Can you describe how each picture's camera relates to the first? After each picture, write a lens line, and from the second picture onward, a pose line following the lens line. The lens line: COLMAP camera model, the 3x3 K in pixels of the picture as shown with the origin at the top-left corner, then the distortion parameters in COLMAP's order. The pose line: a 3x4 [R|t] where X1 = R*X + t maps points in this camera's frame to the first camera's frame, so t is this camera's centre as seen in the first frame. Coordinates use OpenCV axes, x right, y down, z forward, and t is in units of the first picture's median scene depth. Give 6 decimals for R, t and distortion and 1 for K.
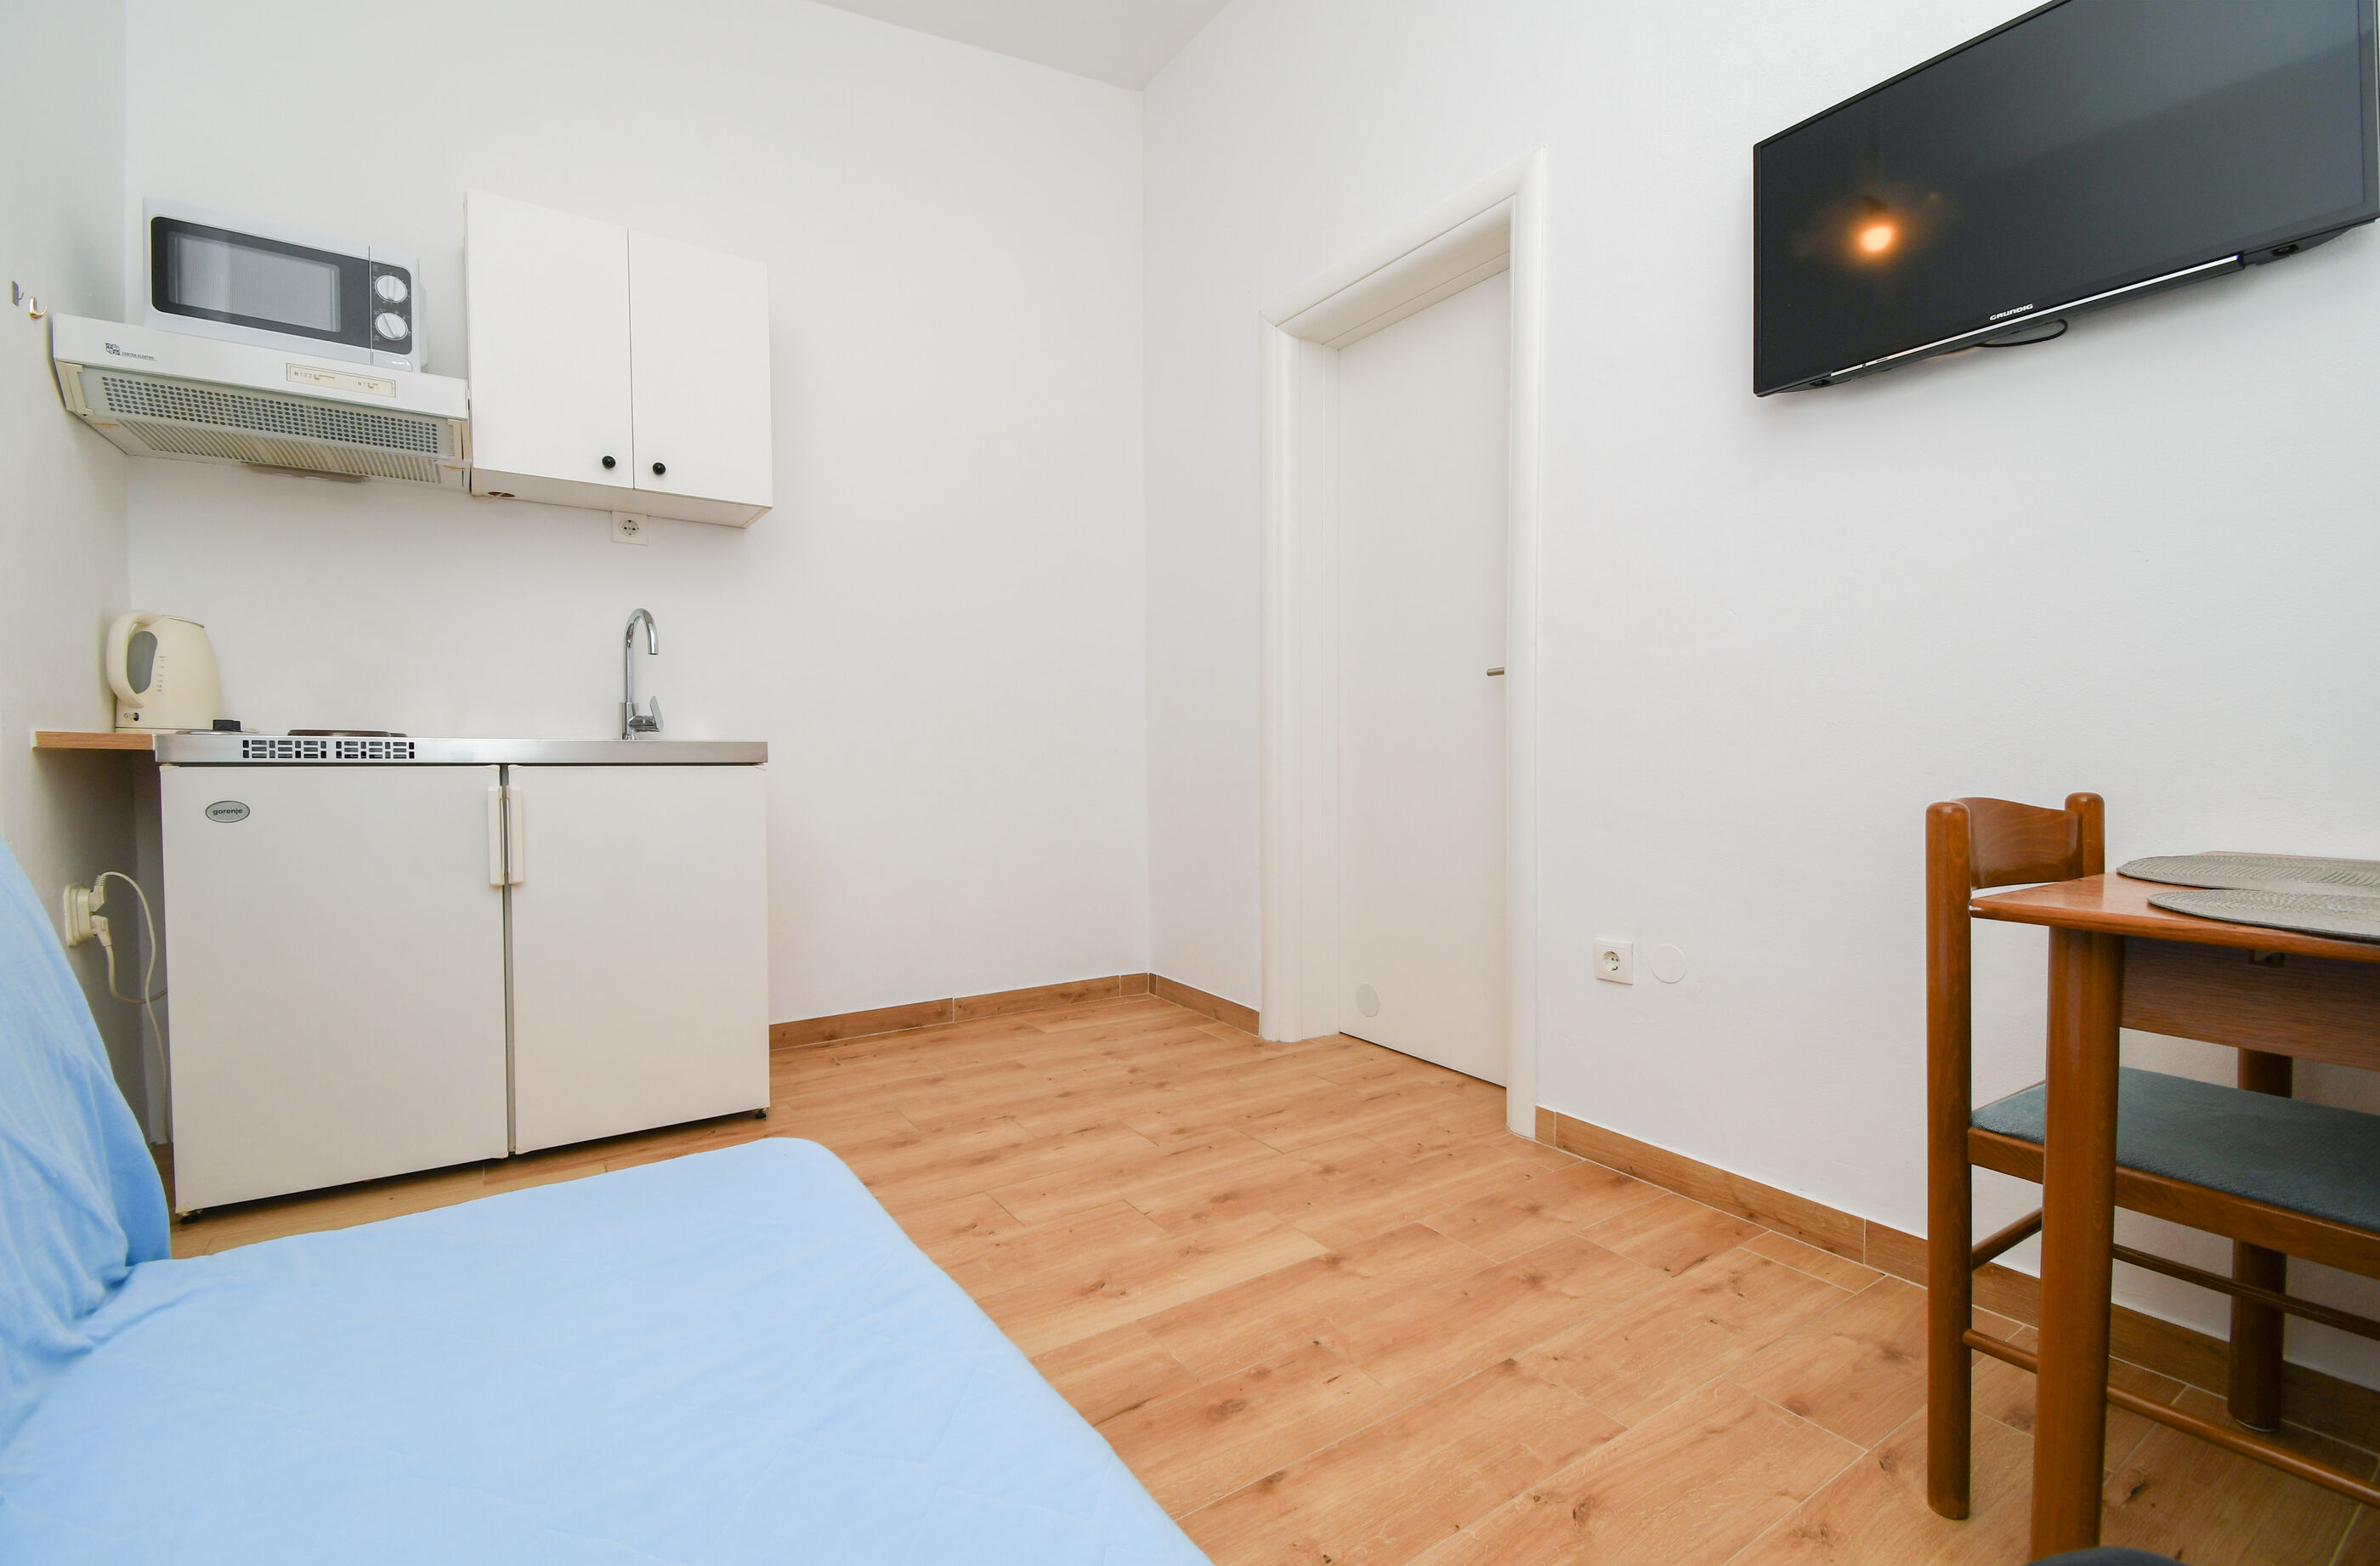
lens RADIAL K [[1052.5, 0, 1190.0], [0, 1052.5, 783.0], [0, 0, 1]] dist [0.000543, 0.000025]
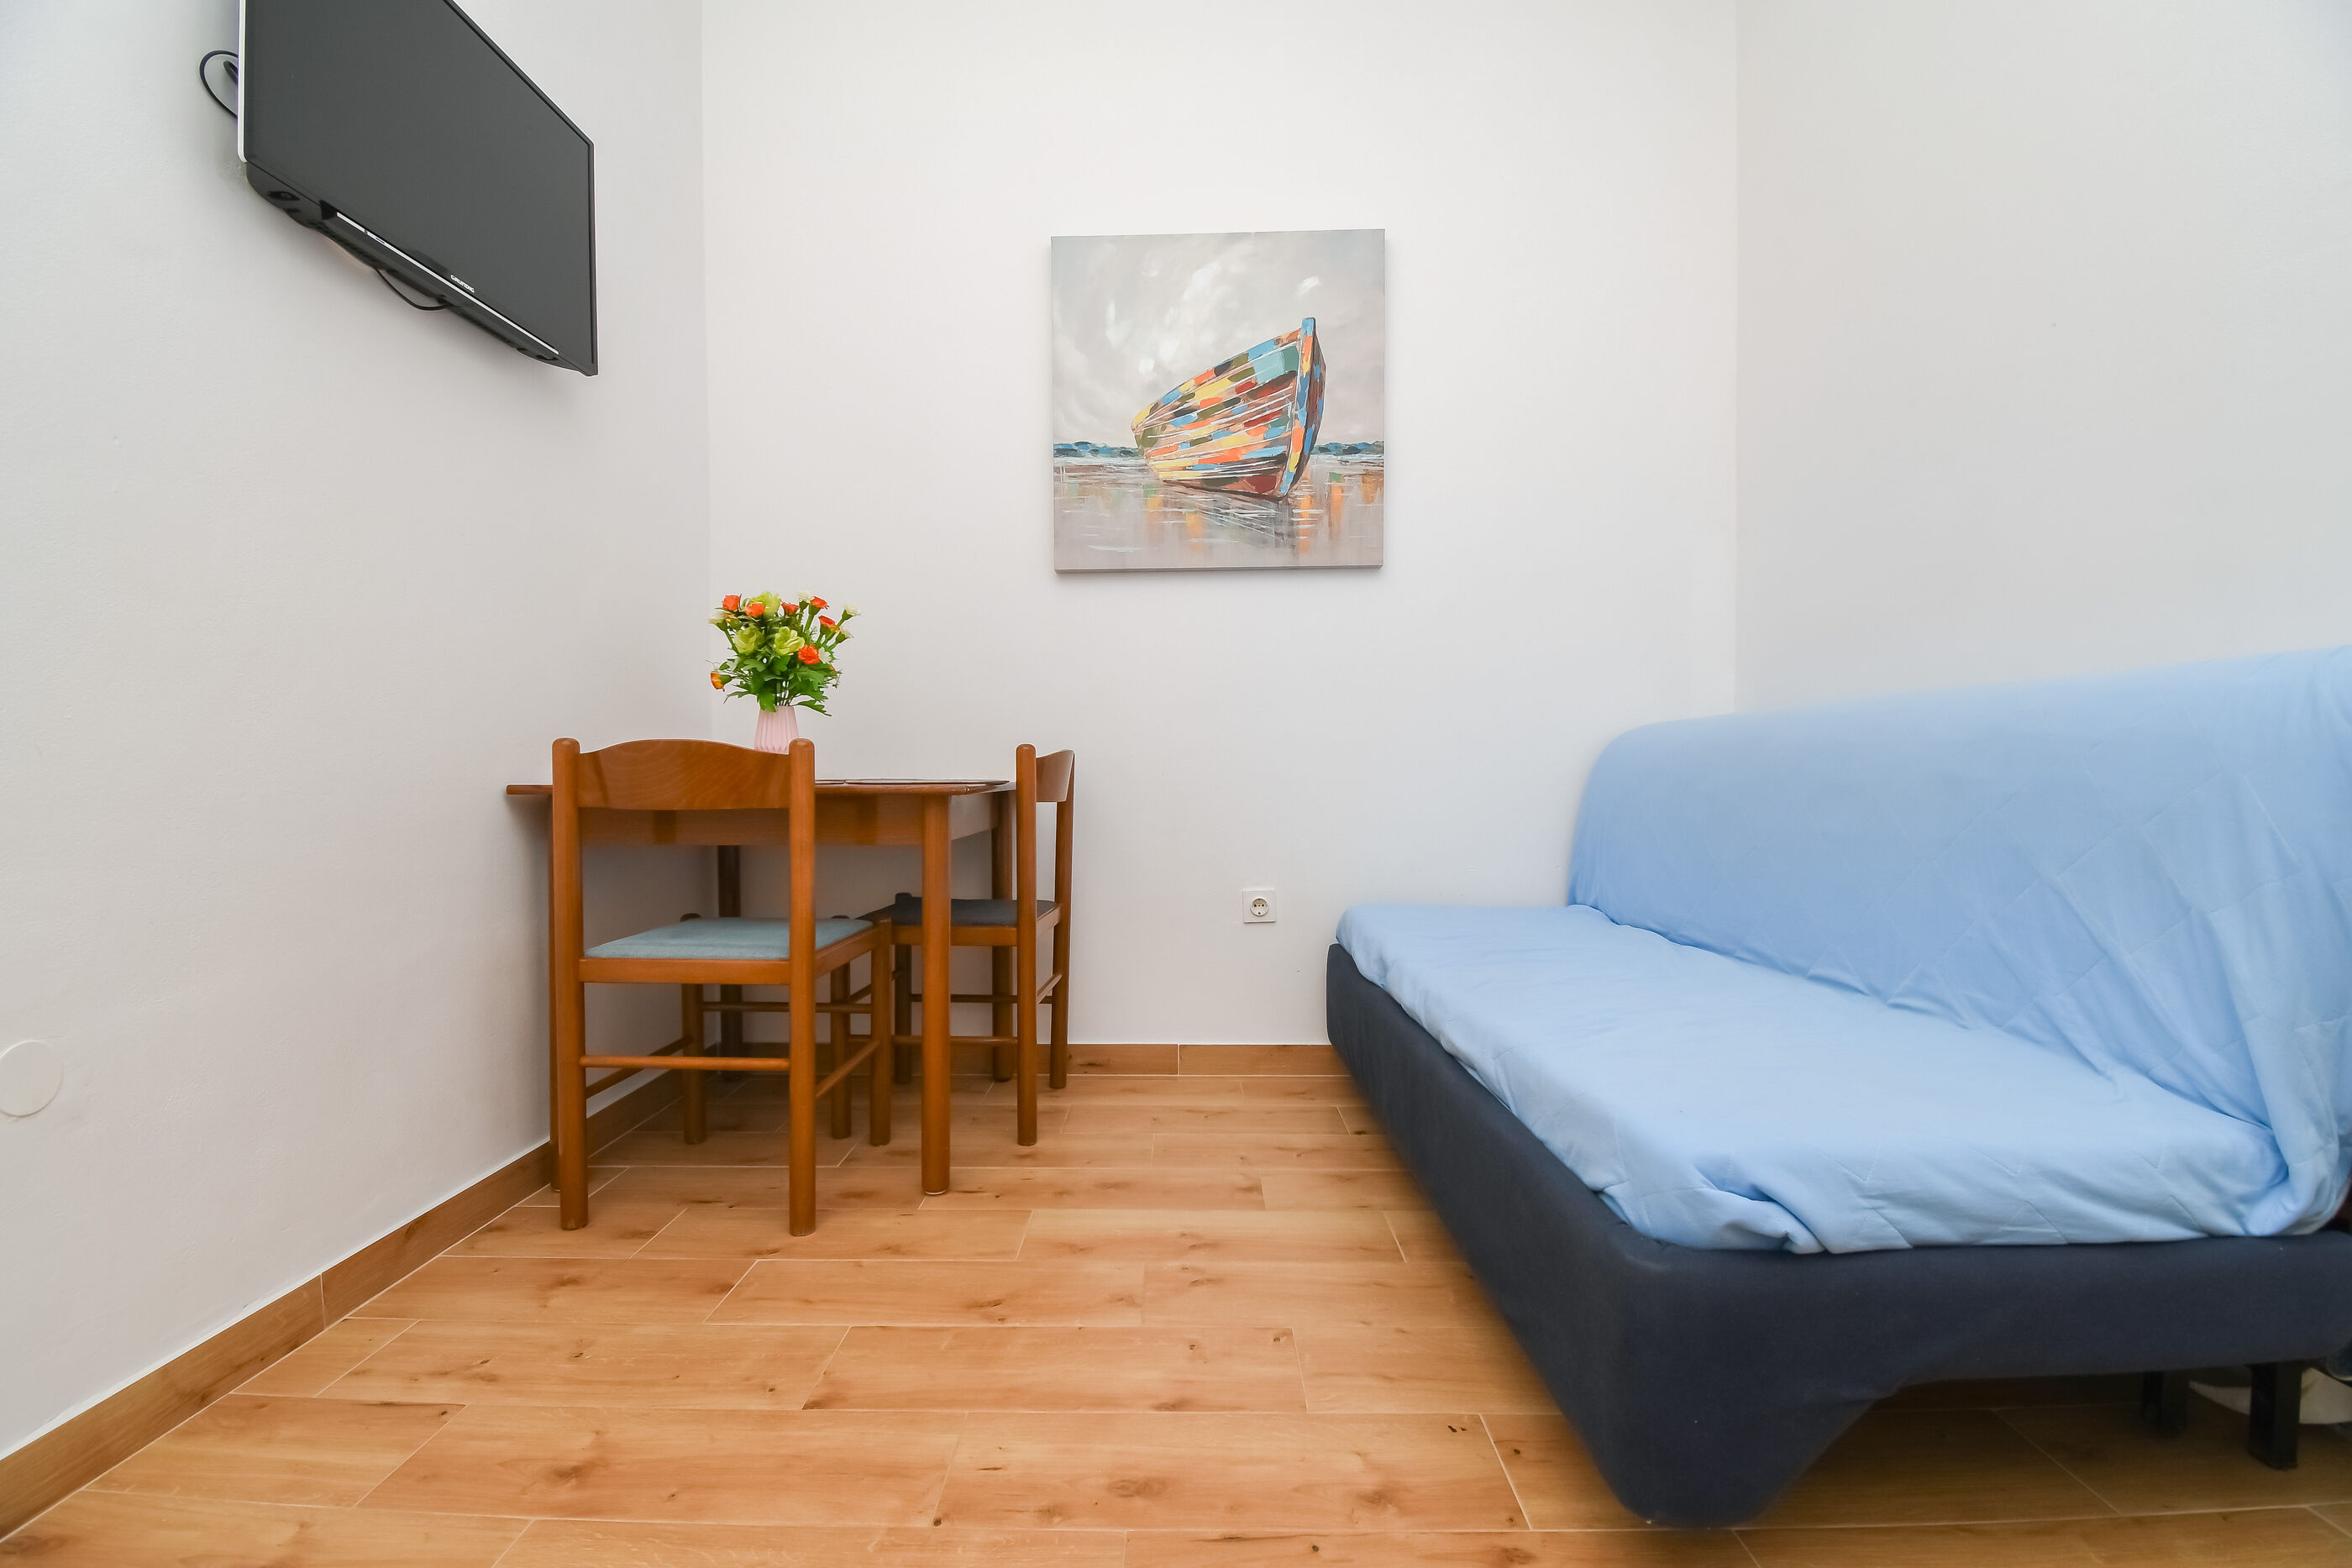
lens RADIAL K [[997.1, 0, 1176.0], [0, 997.1, 784.0], [0, 0, 1]] dist [-0.001389, -0.000429]
pose [[-0.825534, -0.006822, 0.564311, -0.325146], [0.013105, 0.999426, 0.031254, 0.023953], [-0.564200, 0.033197, -0.824970, 1.242077]]
